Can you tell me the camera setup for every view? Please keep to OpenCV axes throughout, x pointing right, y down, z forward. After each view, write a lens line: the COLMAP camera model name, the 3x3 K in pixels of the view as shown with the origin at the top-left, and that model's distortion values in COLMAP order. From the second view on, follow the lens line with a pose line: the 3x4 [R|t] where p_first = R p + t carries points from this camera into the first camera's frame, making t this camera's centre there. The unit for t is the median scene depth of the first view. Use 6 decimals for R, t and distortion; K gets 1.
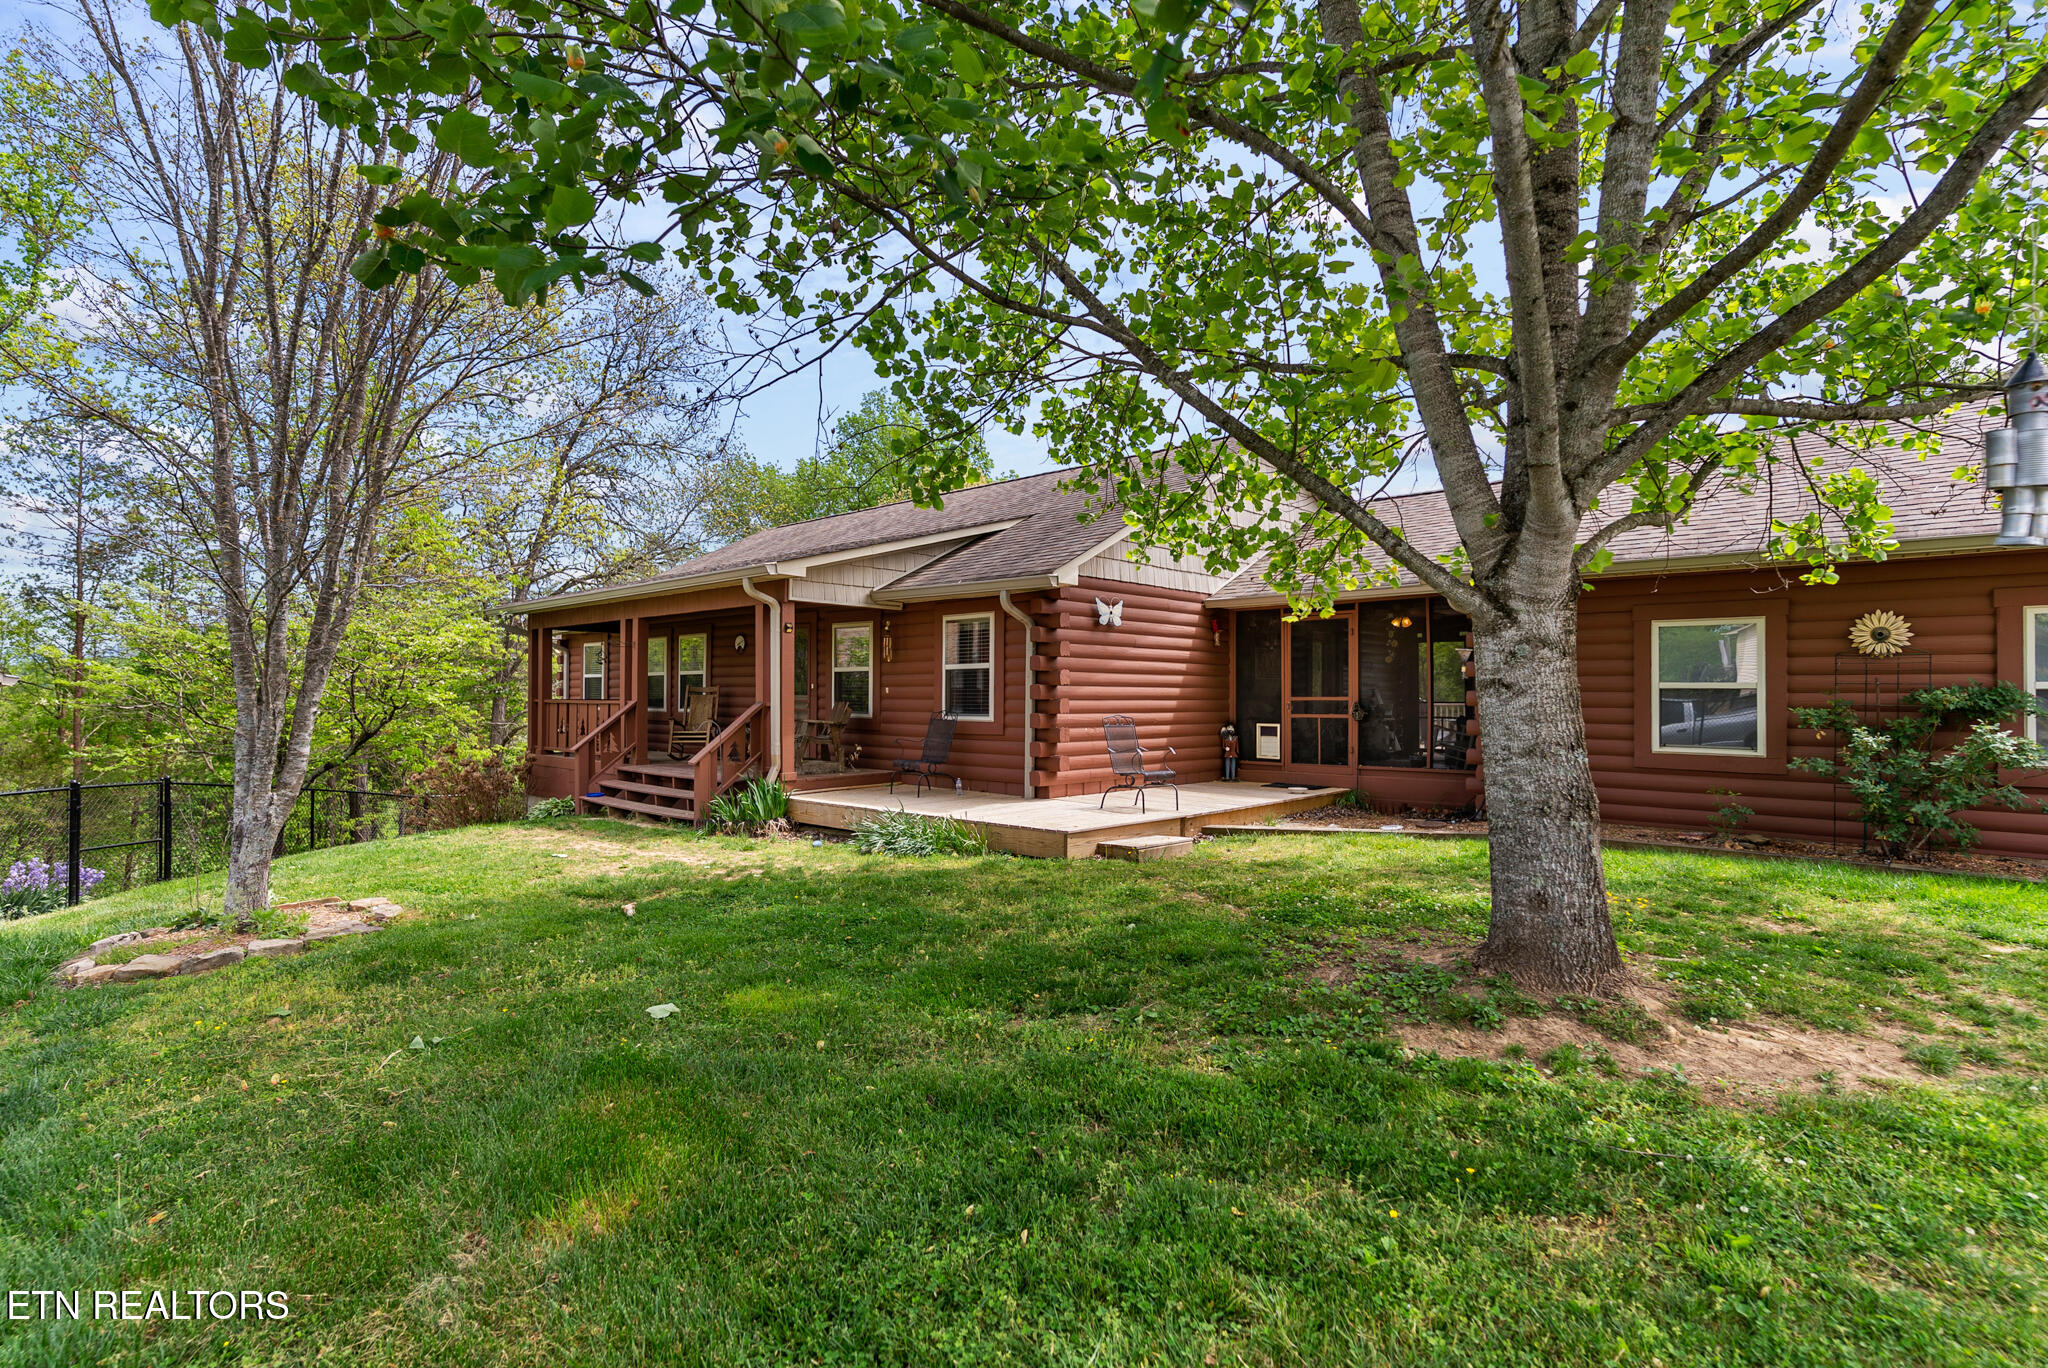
lens RADIAL K [[993.0, 0, 1027.0], [0, 993.0, 692.3], [0, 0, 1]] dist [-0.005626, -0.001701]
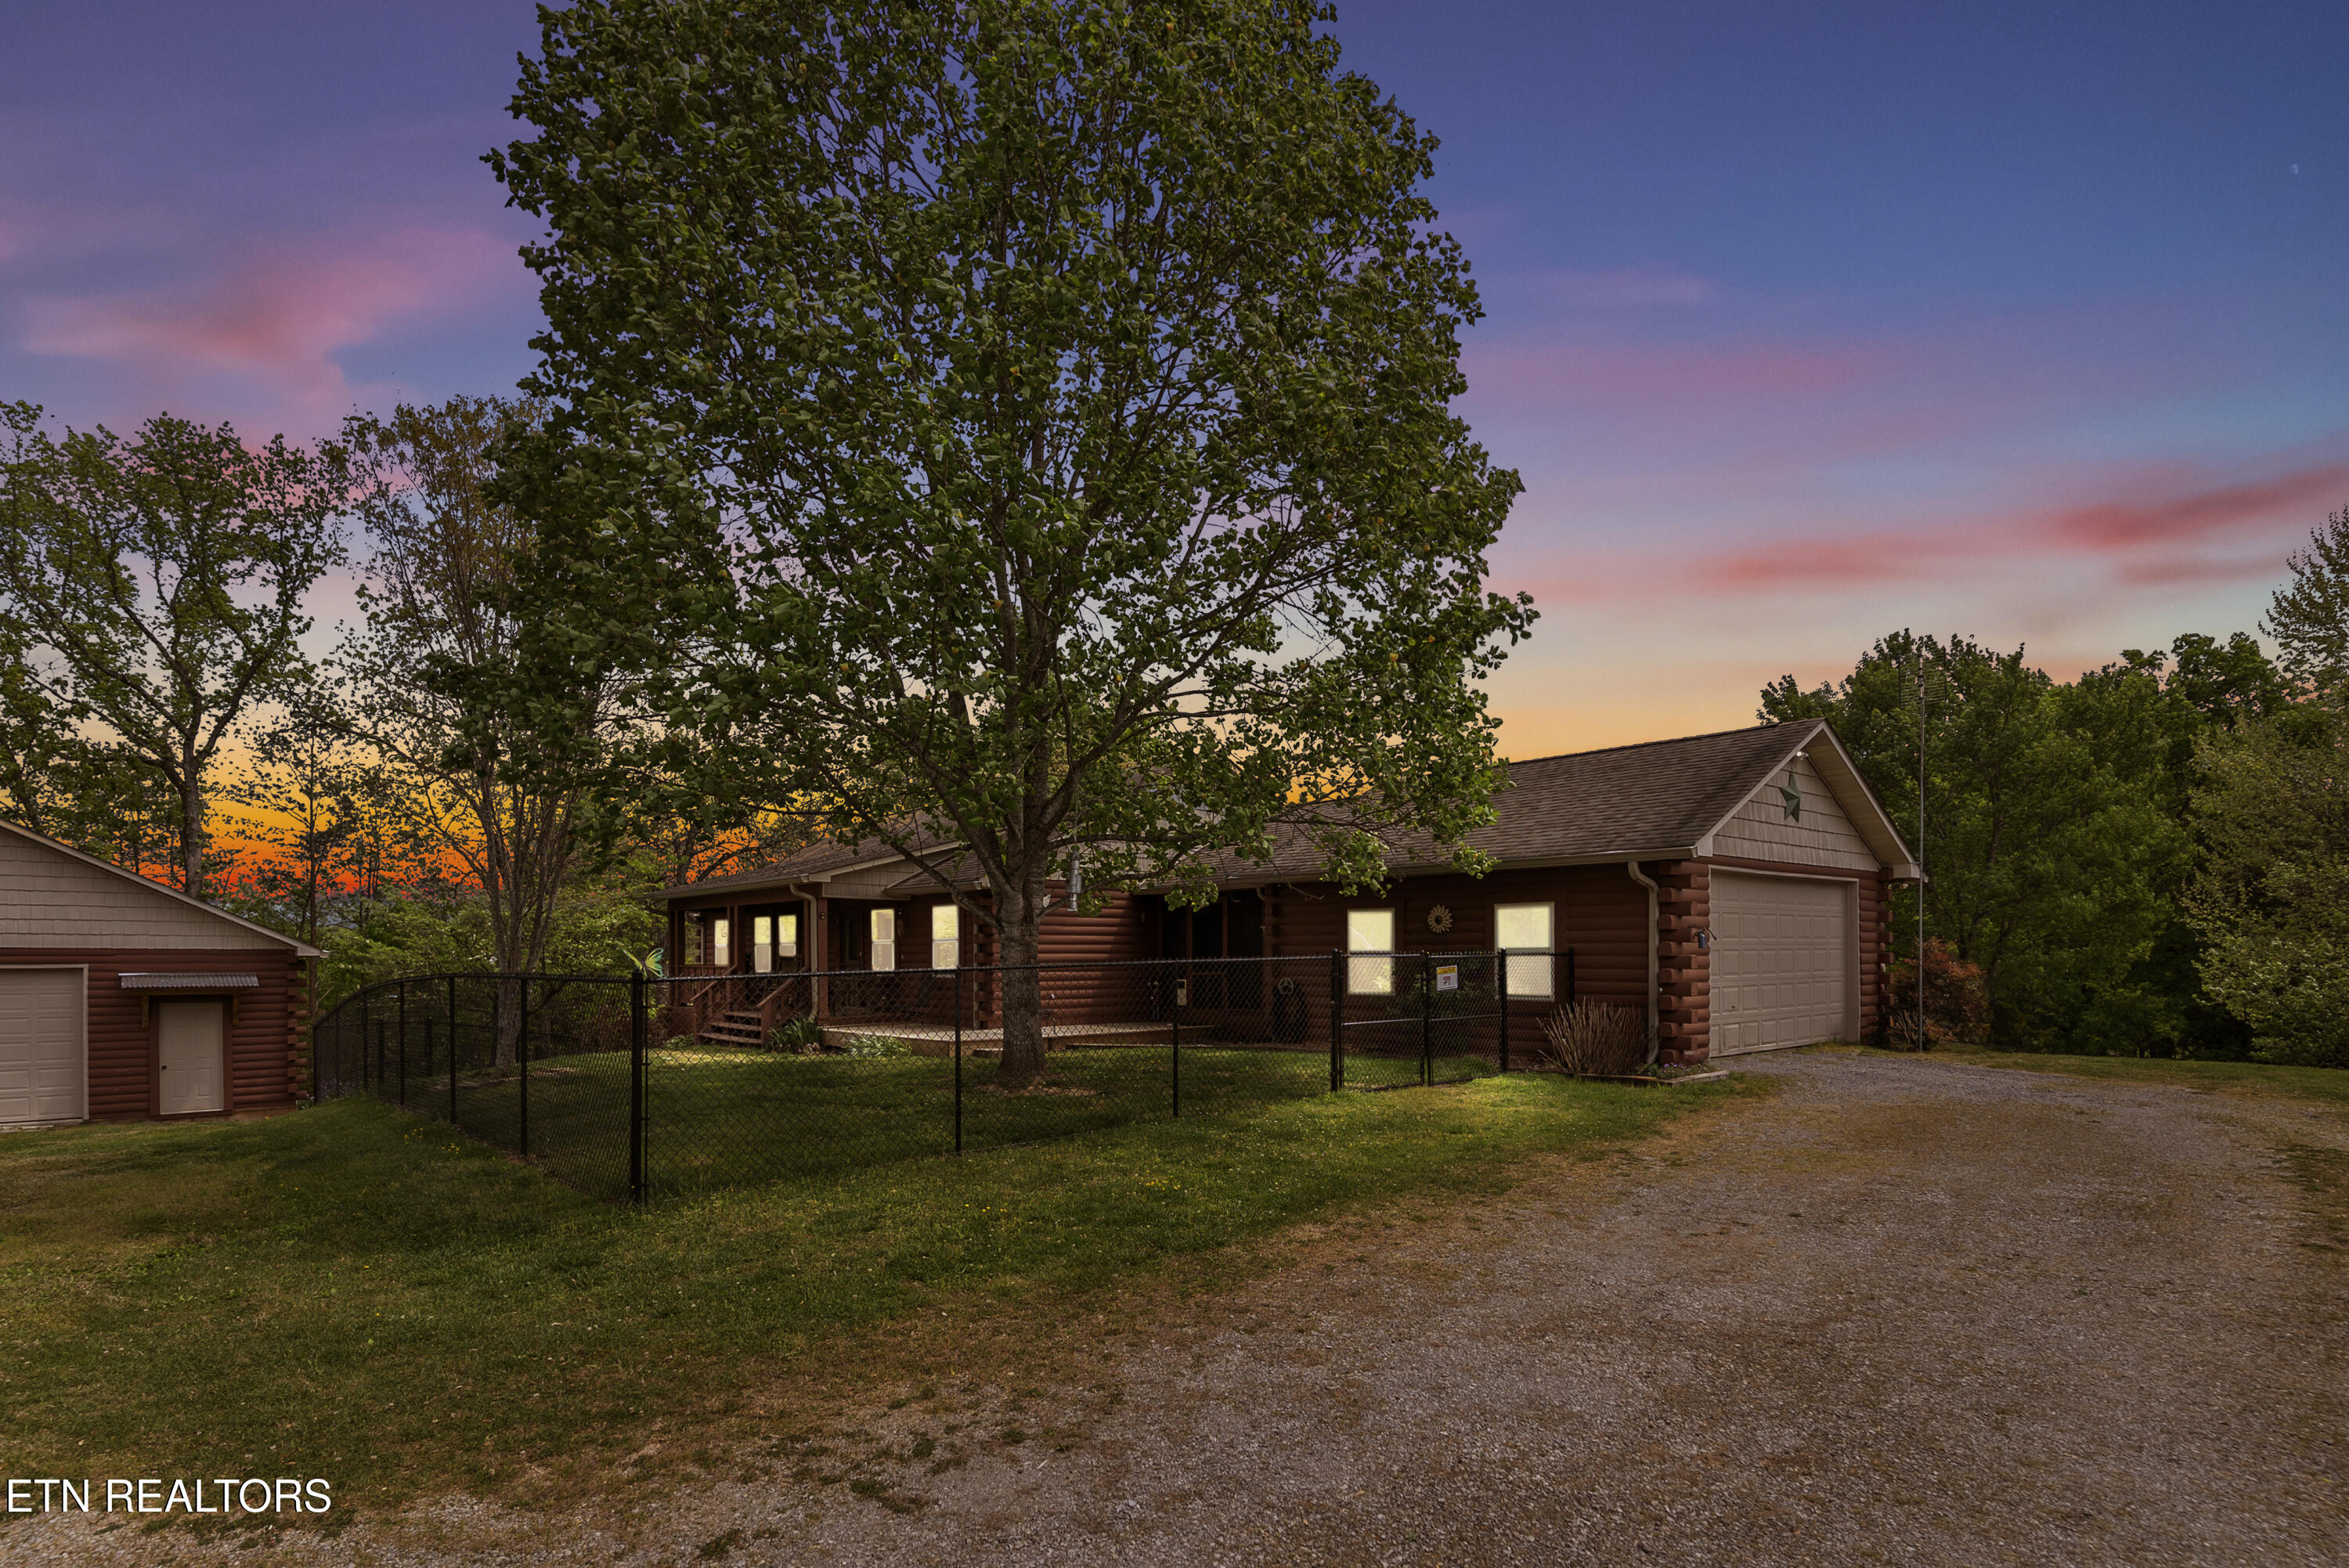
lens RADIAL K [[1138.9, 0, 1166.4], [0, 1138.9, 945.6], [0, 0, 1]] dist [-0.005626, -0.001701]
pose [[0.996209, -0.007542, -0.086660, 0.367186], [0.006918, 0.999948, -0.007492, -0.003086], [0.086712, 0.006864, 0.996210, -0.572248]]
